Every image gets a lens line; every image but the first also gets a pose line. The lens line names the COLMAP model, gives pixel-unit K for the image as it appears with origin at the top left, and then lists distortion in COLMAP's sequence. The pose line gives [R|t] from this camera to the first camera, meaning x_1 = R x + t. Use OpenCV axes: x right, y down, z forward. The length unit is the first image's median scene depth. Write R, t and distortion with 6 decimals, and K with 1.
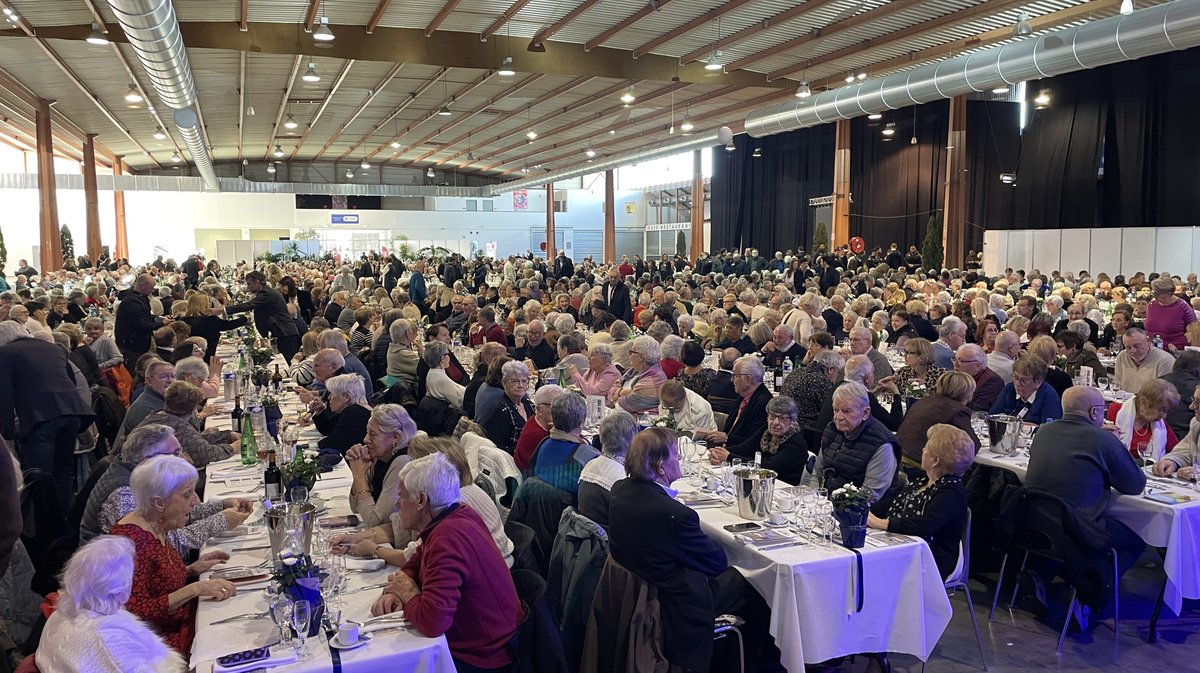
lens RADIAL K [[901.7, 0, 599.6], [0, 901.7, 335.4], [0, 0, 1]] dist [0.034578, -0.036670]
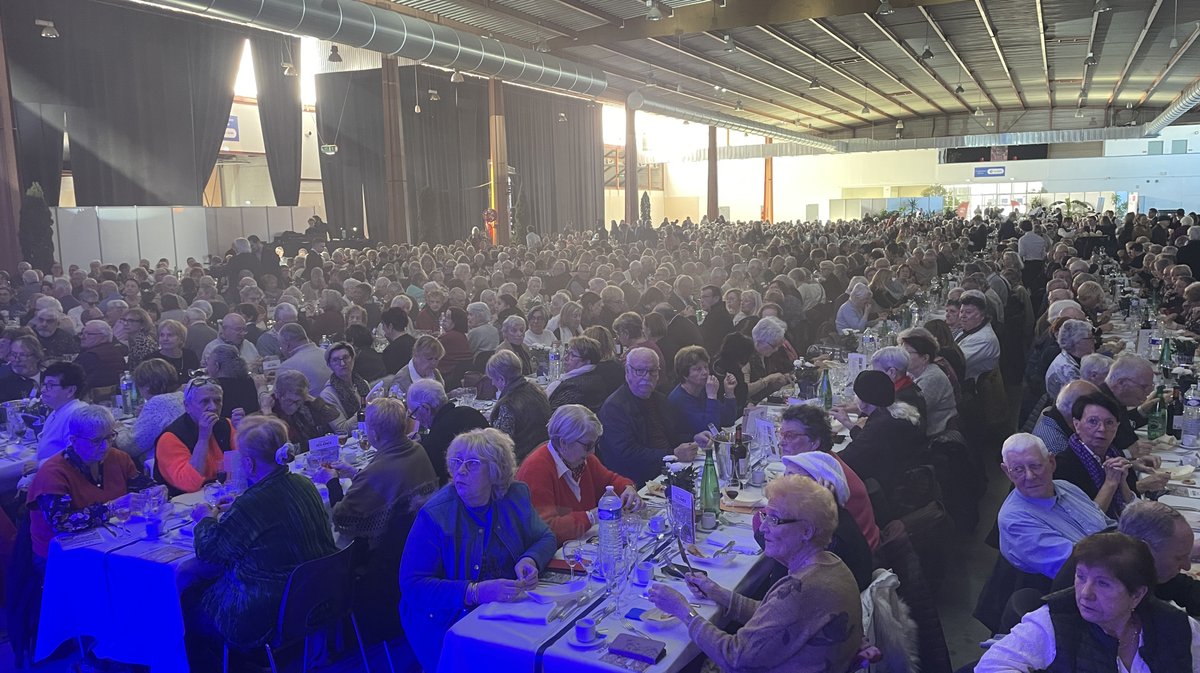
lens RADIAL K [[901.7, 0, 600.8], [0, 901.7, 335.8], [0, 0, 1]] dist [0.034578, -0.036670]
pose [[0.664127, 0.089988, -0.742184, 0.153746], [-0.052207, 0.995888, 0.074033, -0.007480], [0.745794, -0.010420, 0.666095, 0.066904]]
